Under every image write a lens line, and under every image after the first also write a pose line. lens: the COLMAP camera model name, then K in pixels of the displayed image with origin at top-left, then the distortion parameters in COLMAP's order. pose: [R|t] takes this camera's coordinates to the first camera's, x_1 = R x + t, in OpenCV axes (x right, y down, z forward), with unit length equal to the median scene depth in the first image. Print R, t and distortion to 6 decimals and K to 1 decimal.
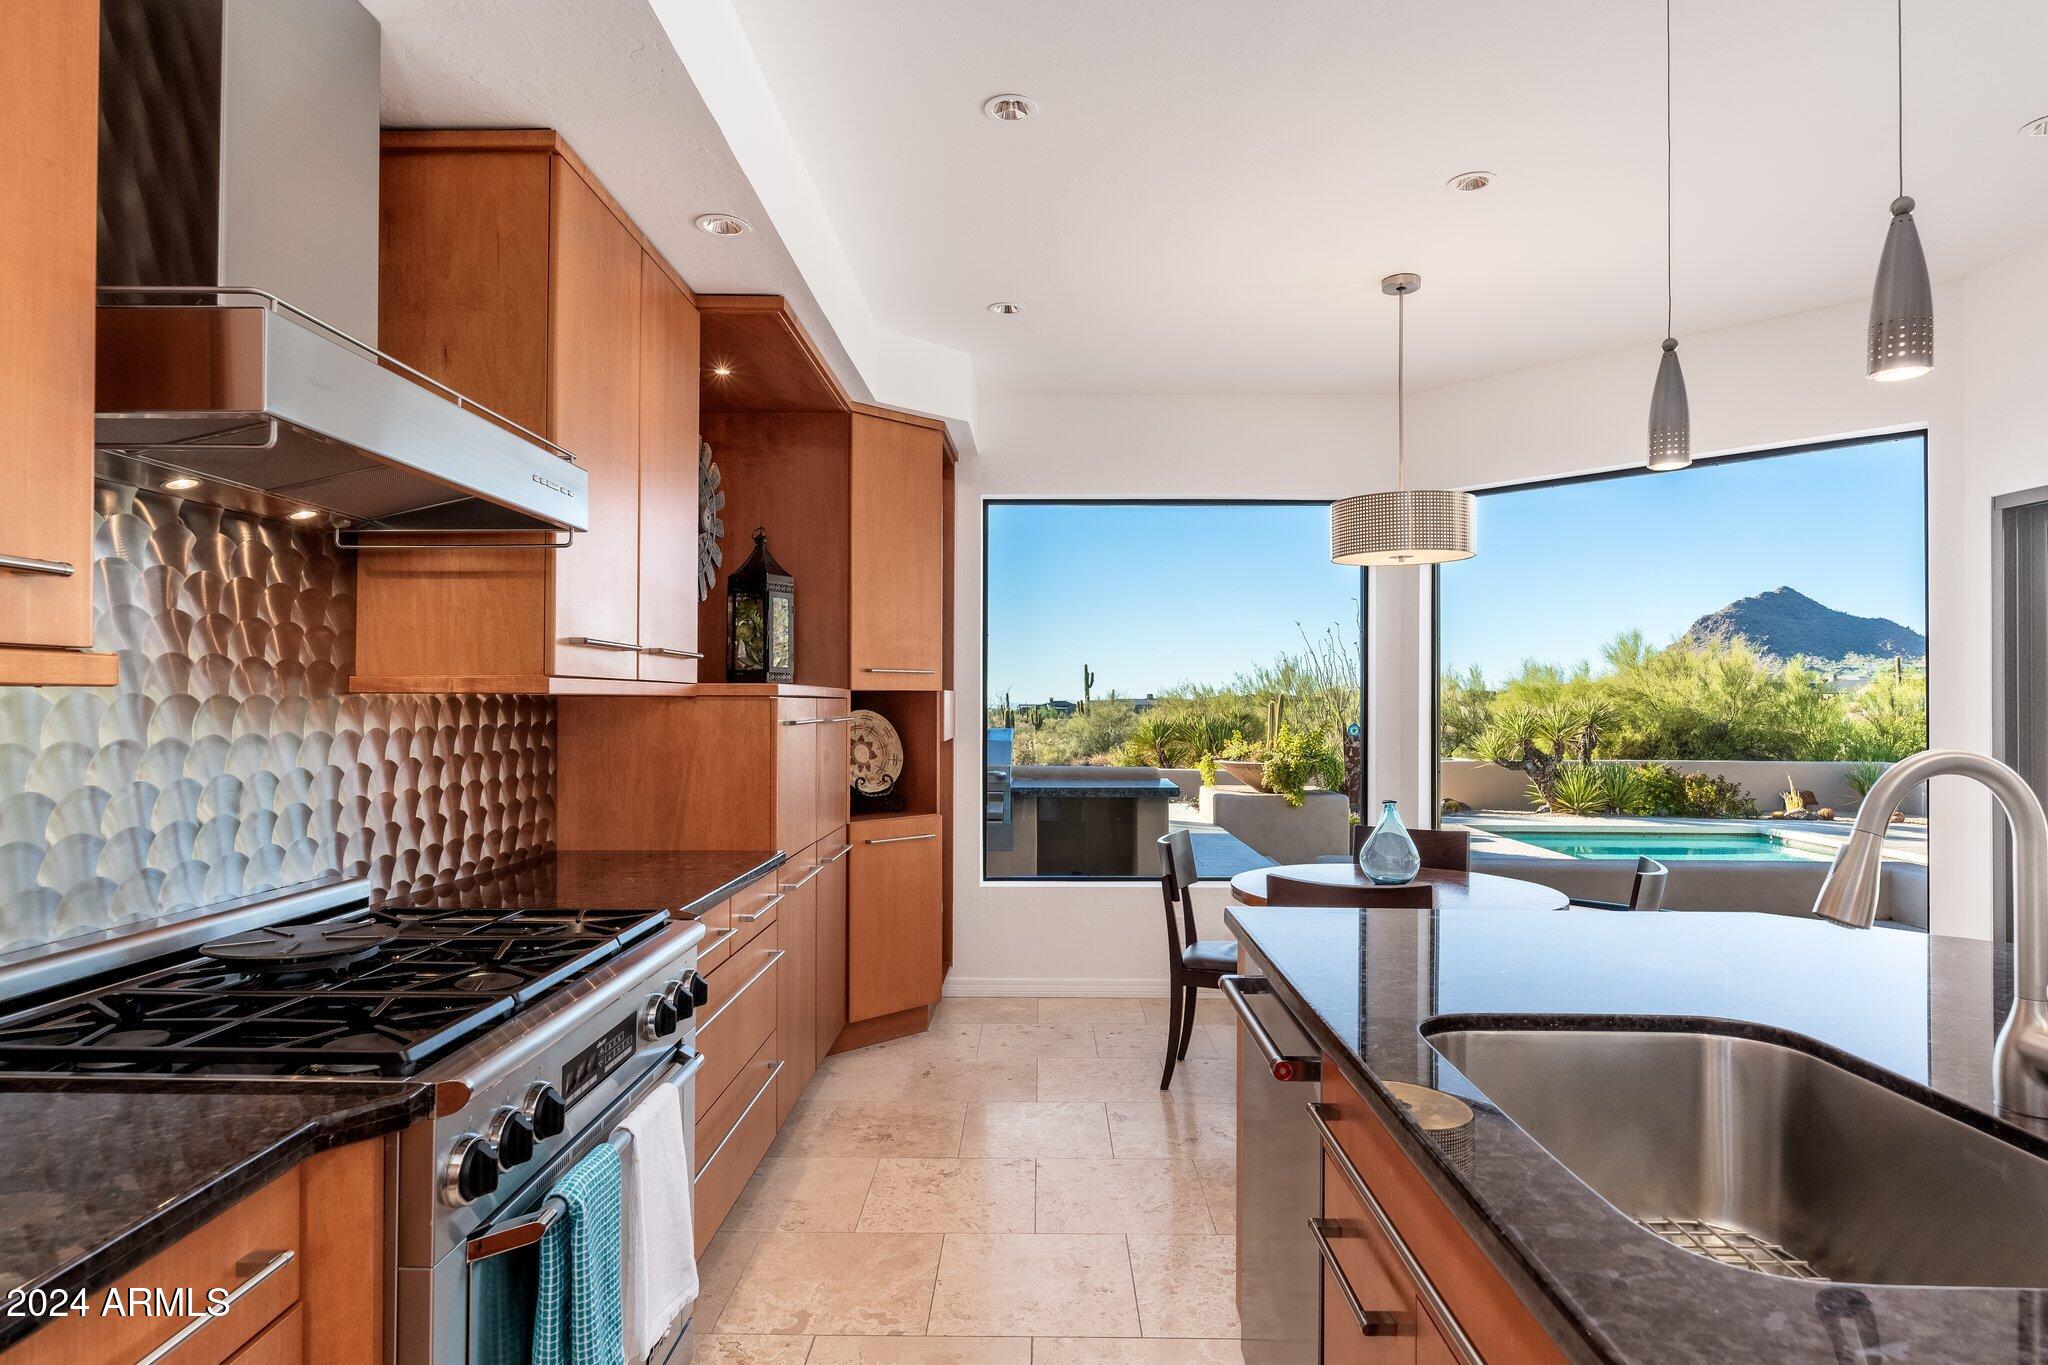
lens RADIAL K [[1114.7, 0, 1021.3], [0, 1114.7, 698.0], [0, 0, 1]] dist [-0.002325, -0.000187]
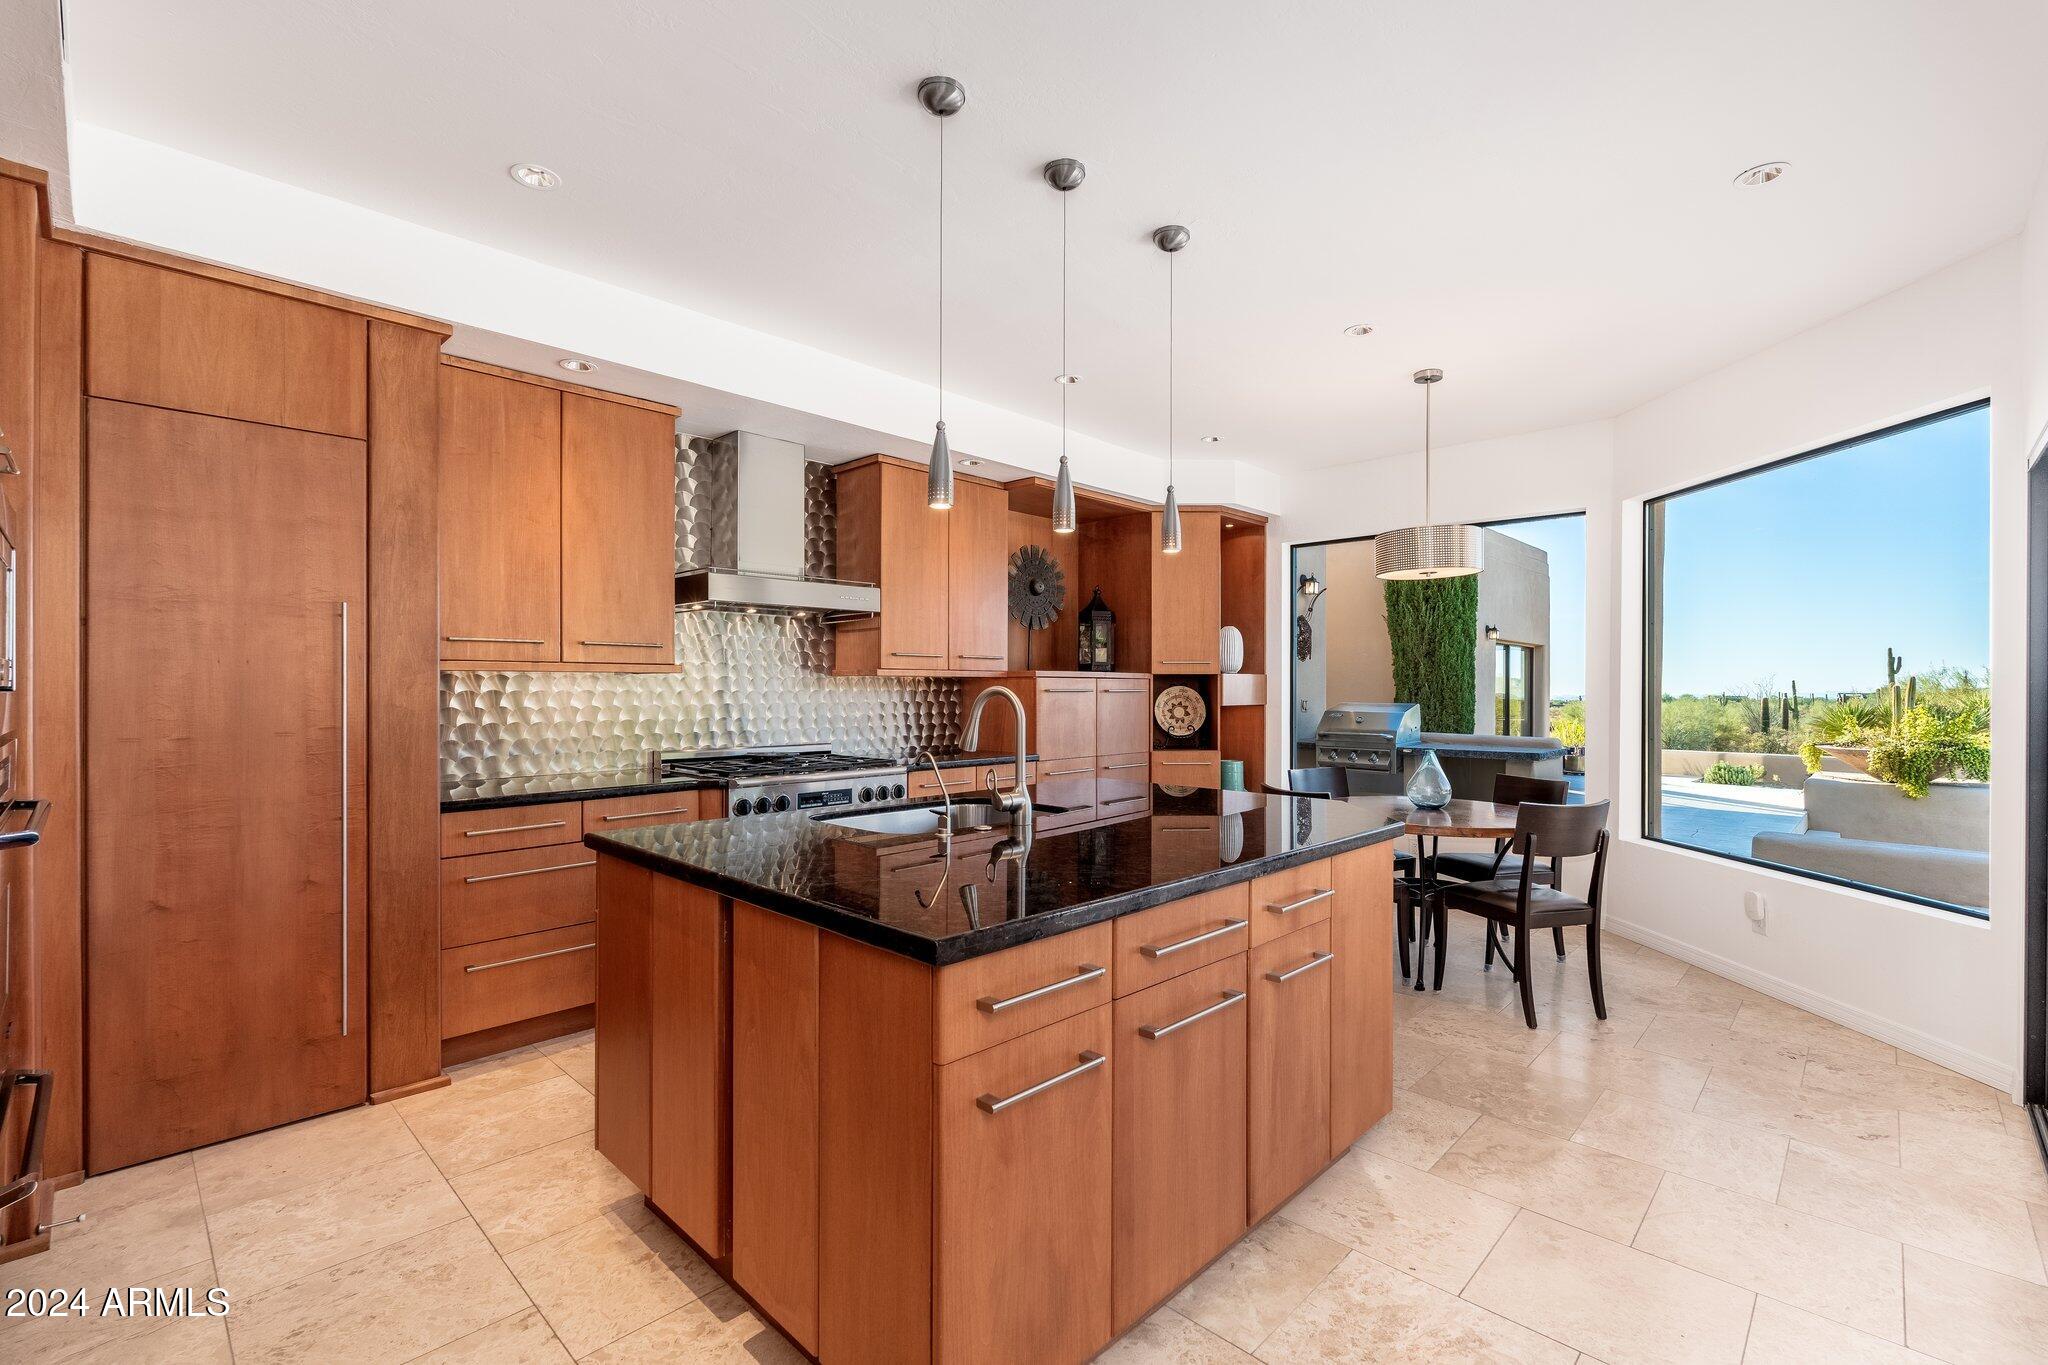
lens RADIAL K [[899.3, 0, 1026.6], [0, 899.3, 691.5], [0, 0, 1]] dist [0.000157, -0.000776]
pose [[0.734442, 0.000604, -0.678671, 0.618406], [0.002417, 0.999991, 0.003506, 0.013788], [0.678667, -0.004215, 0.734434, -0.141562]]
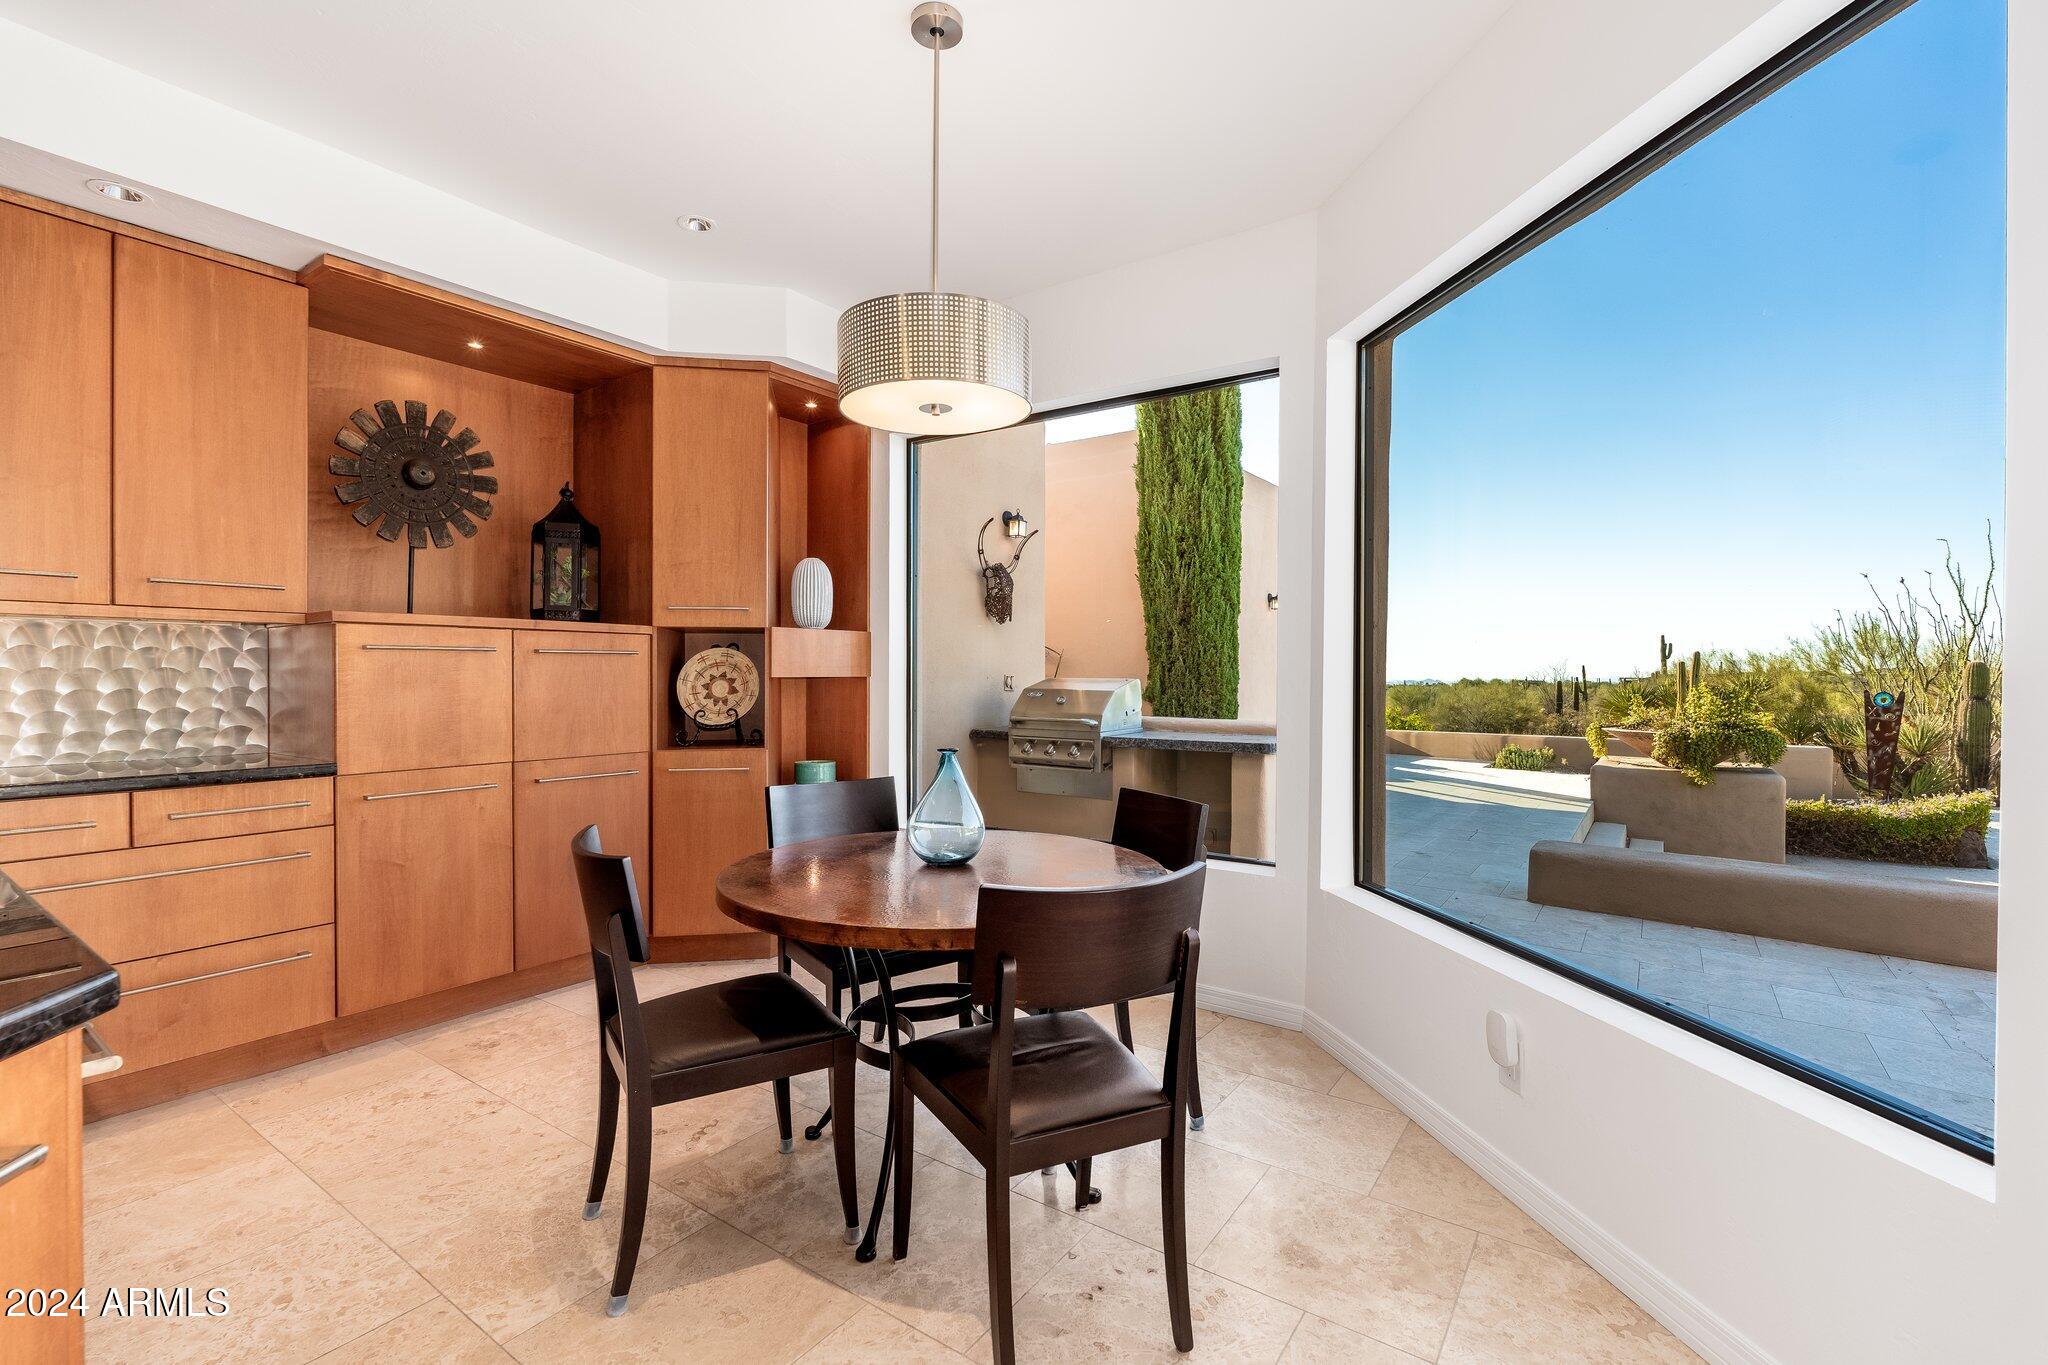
lens RADIAL K [[902.5, 0, 1024.0], [0, 902.5, 682.5], [0, 0, 1]] dist [-0.007246, -0.000051]
pose [[0.827515, 0.003961, -0.561430, 0.600526], [0.002081, 0.999947, 0.010121, 0.036914], [0.561440, -0.009543, 0.827463, 0.464140]]
